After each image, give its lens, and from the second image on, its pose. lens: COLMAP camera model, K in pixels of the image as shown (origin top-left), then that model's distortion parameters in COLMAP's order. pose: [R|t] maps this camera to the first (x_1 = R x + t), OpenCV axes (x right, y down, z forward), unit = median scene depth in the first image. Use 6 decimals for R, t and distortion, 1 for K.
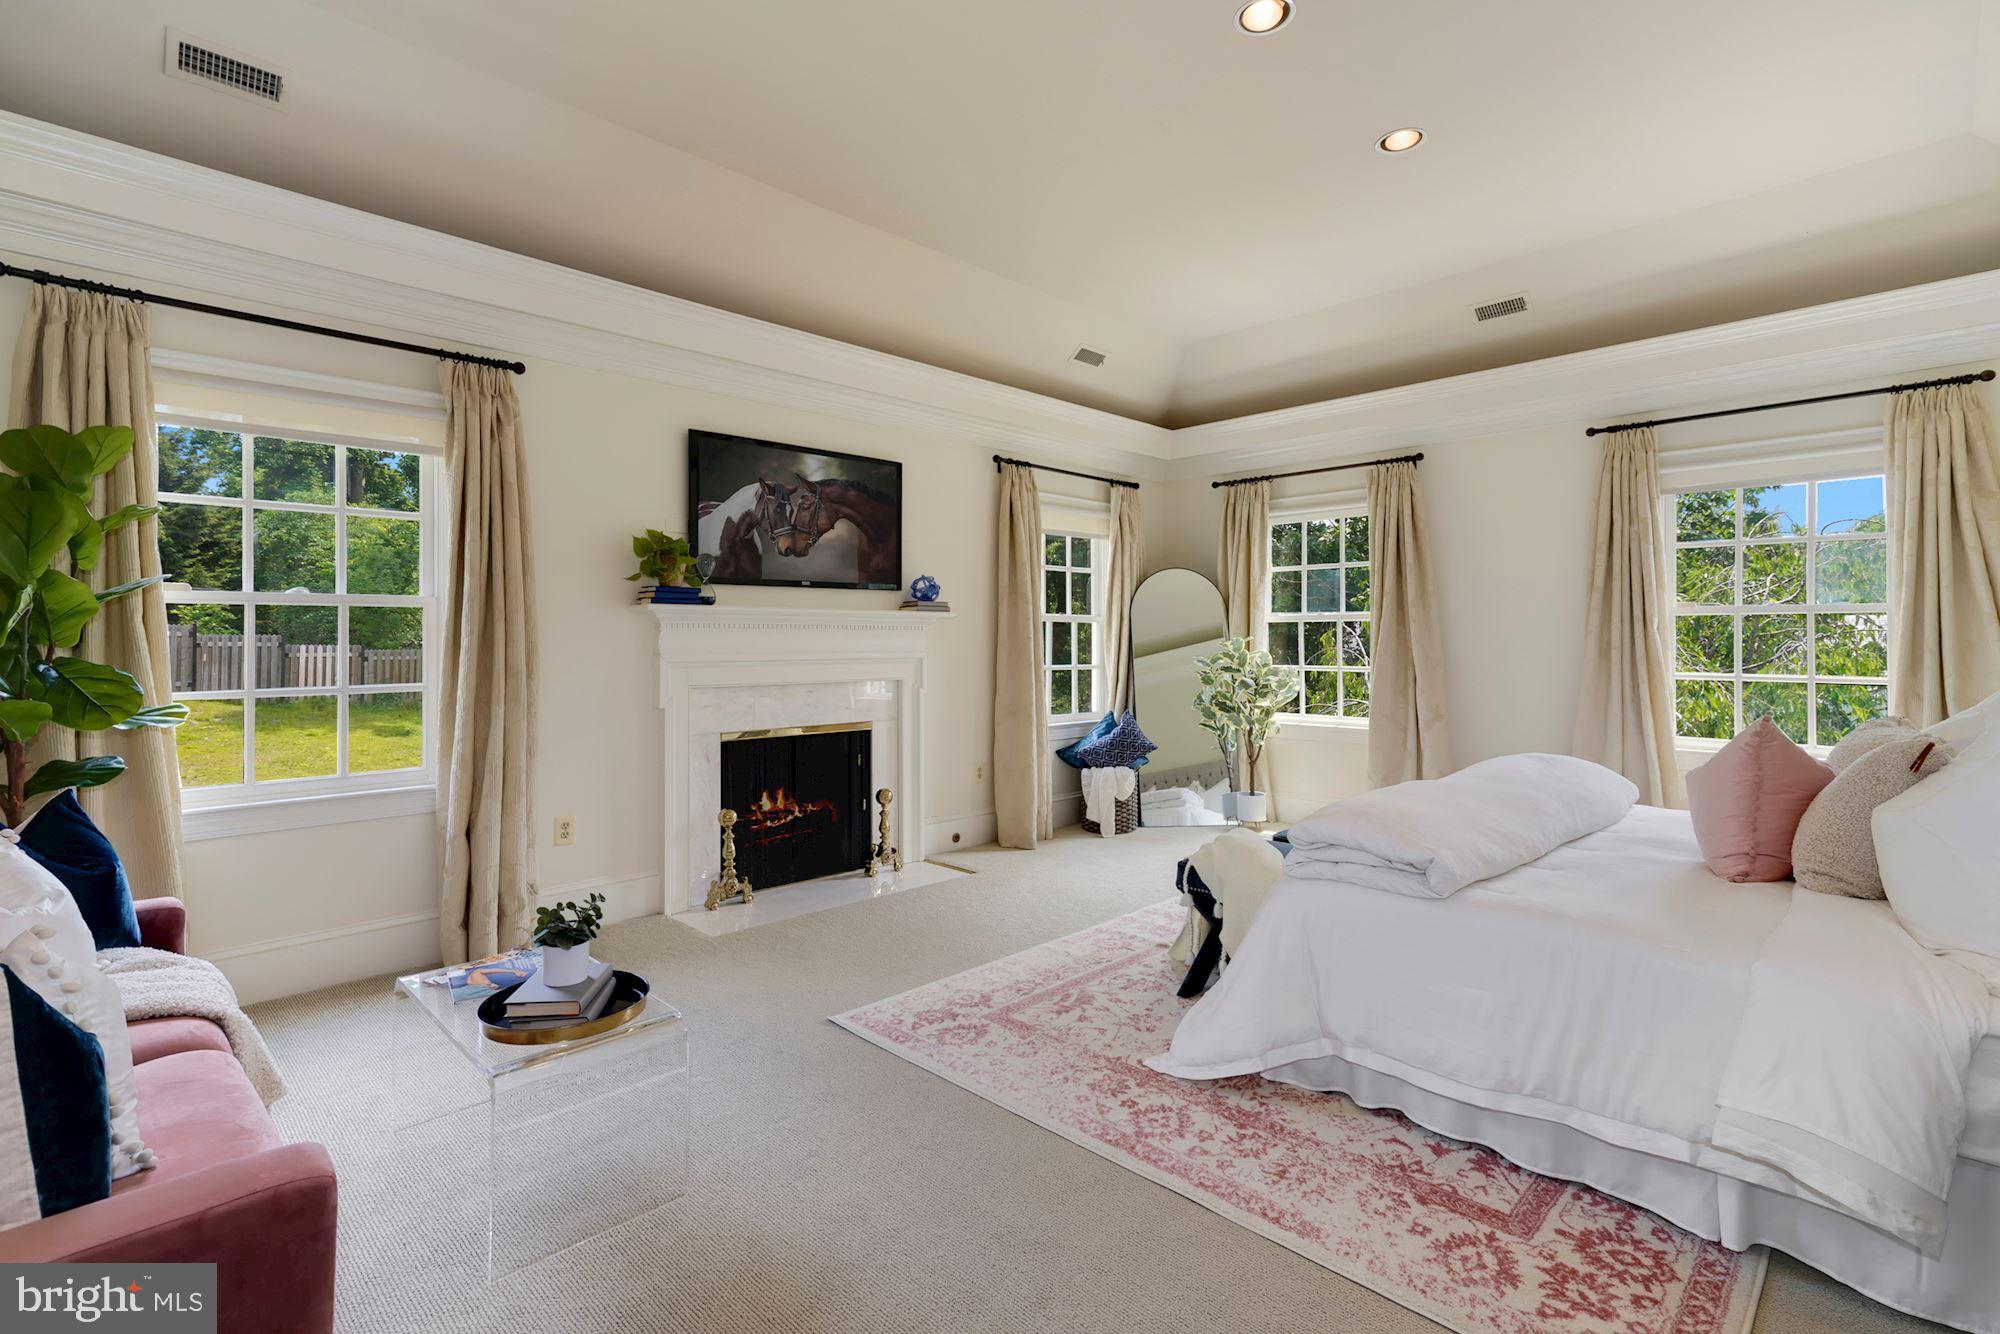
lens RADIAL K [[933.0, 0, 1003.4], [0, 933.0, 639.8], [0, 0, 1]] dist [0.015132, 0.000565]
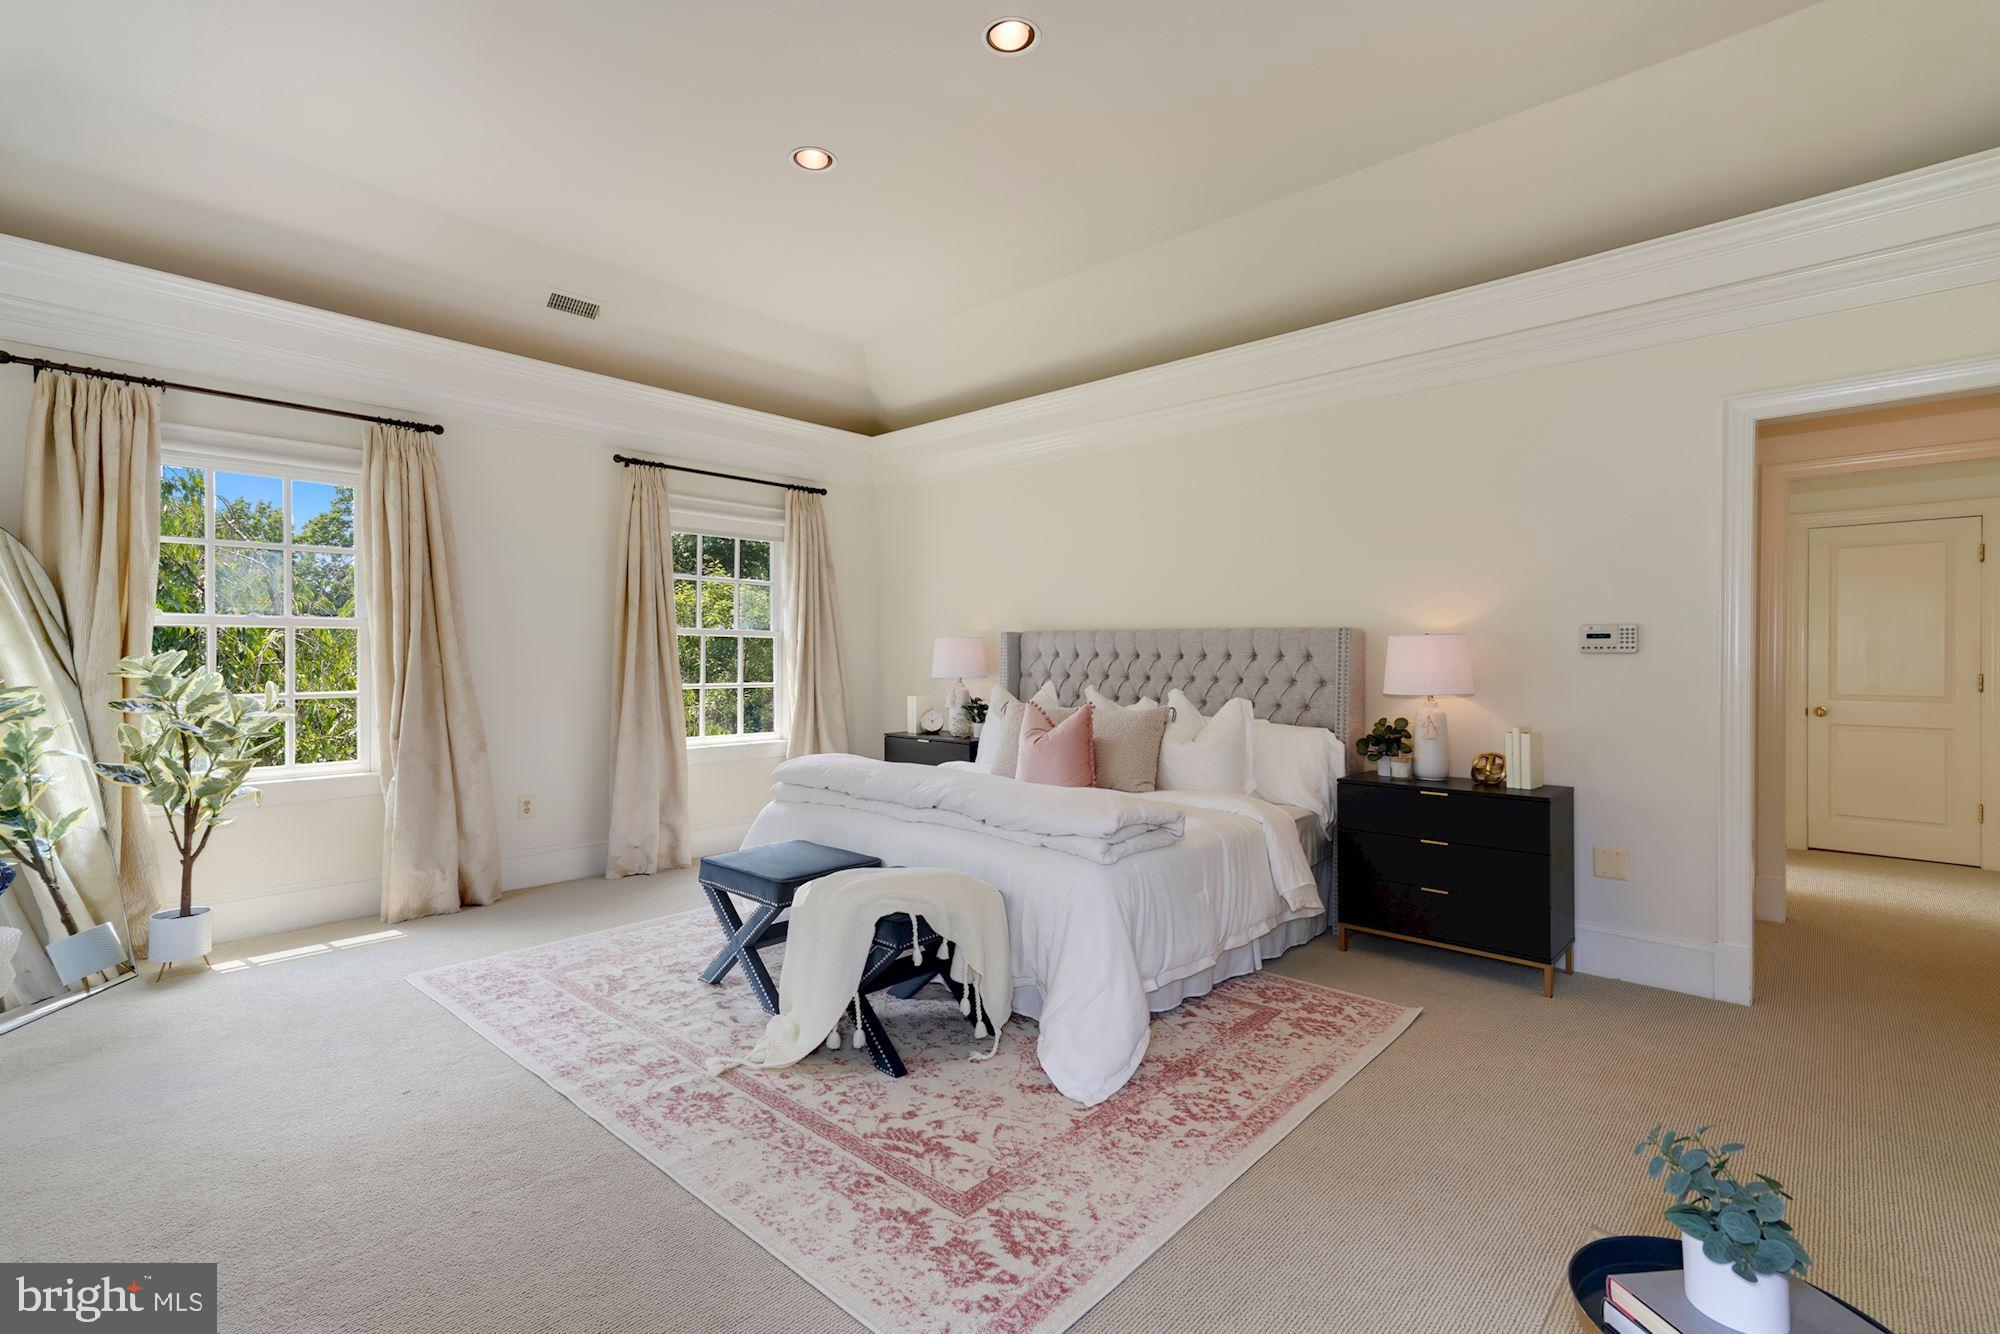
lens RADIAL K [[909.1, 0, 990.7], [0, 909.1, 662.7], [0, 0, 1]] dist [0.018814, 0.000093]
pose [[-0.031713, -0.012905, 0.999414, -0.703891], [-0.008168, 0.999887, 0.012652, -0.011842], [-0.999464, -0.007762, -0.031814, 1.027905]]
